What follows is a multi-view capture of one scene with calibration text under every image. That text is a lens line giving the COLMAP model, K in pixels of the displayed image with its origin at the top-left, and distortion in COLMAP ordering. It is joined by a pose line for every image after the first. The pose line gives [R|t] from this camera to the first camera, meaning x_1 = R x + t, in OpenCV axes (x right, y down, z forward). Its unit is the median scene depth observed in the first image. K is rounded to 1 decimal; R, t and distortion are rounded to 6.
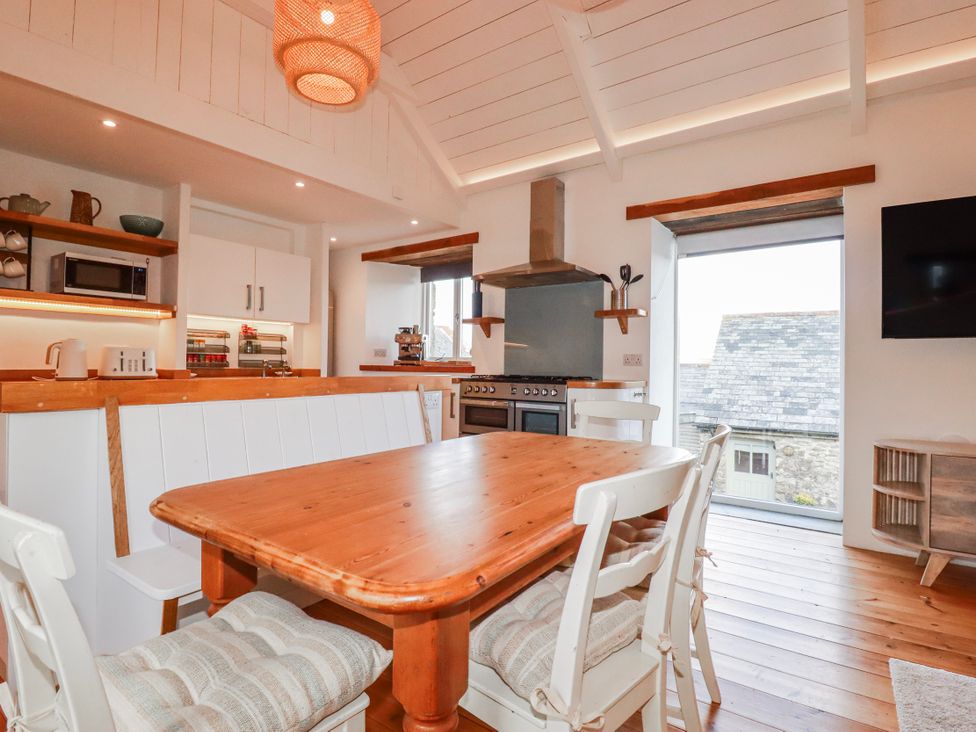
lens RADIAL K [[508.1, 0, 492.3], [0, 508.1, 362.6], [0, 0, 1]] dist [-0.011382, -0.007234]
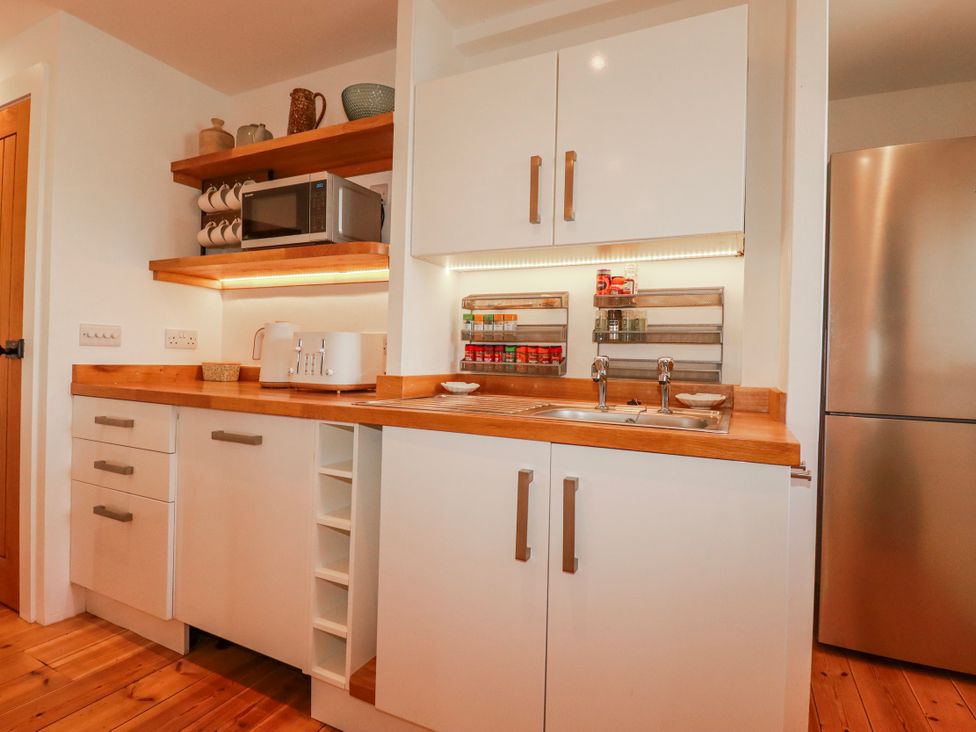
lens RADIAL K [[508.1, 0, 488.0], [0, 508.1, 360.0], [0, 0, 1]] dist [-0.011382, -0.007234]
pose [[0.170326, -0.000596, -0.985388, -0.111162], [-0.022147, 0.999745, -0.004433, -0.000794], [0.985139, 0.022579, 0.170269, 0.864250]]
